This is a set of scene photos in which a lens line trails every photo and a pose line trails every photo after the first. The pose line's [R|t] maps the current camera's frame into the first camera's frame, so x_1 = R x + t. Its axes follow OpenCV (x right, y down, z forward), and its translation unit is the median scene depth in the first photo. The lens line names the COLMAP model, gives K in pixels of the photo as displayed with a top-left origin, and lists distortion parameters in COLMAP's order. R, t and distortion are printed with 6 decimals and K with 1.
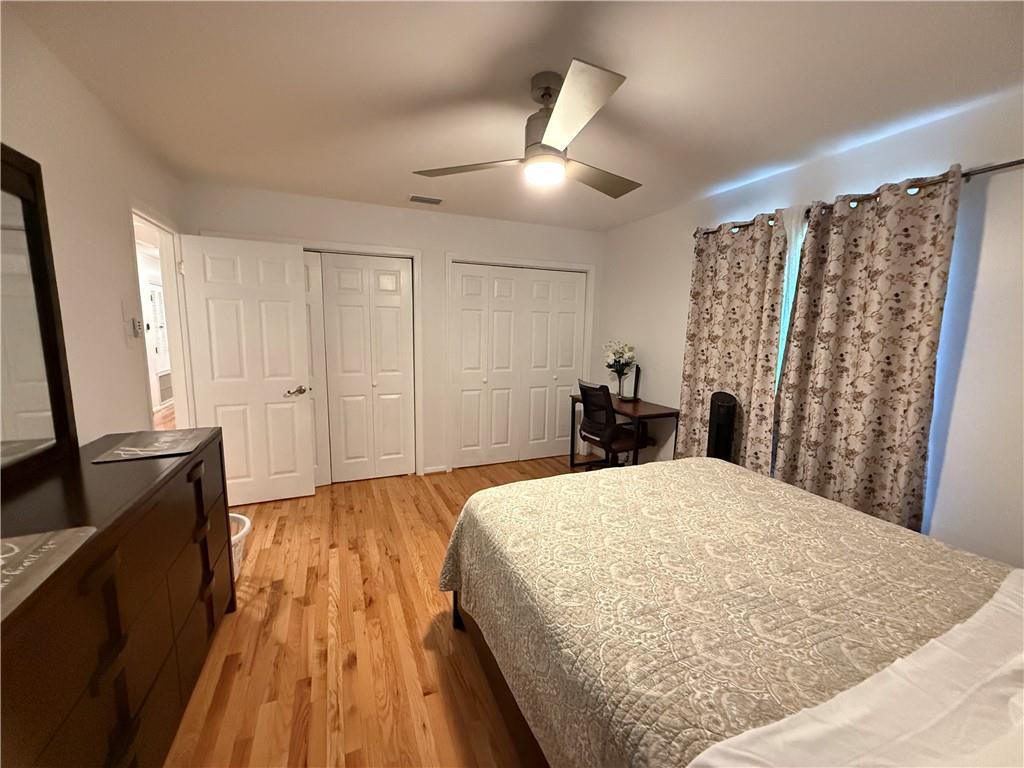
lens RADIAL K [[407.9, 0, 508.1], [0, 407.9, 383.4], [0, 0, 1]] dist [0.001087, 0.000008]
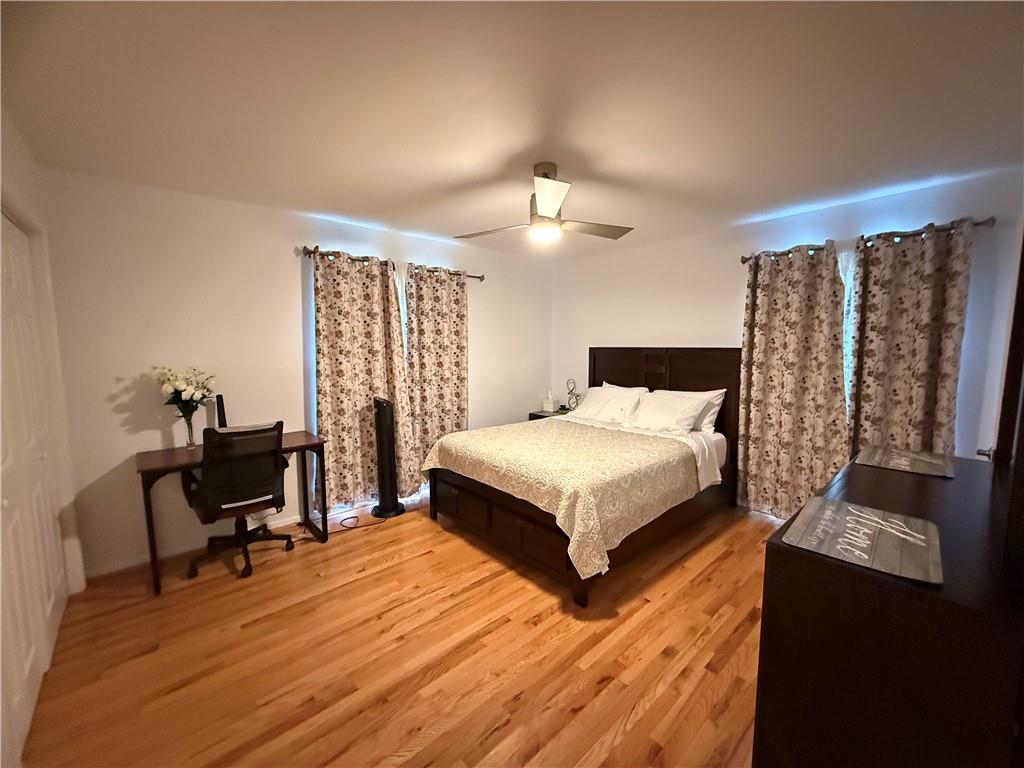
lens RADIAL K [[407.9, 0, 508.1], [0, 407.9, 383.4], [0, 0, 1]] dist [0.001087, 0.000008]
pose [[-0.317261, -0.112742, 0.941613, -1.040242], [0.126029, 0.979089, 0.159692, -0.224250], [-0.939927, 0.169335, -0.296418, 1.394329]]
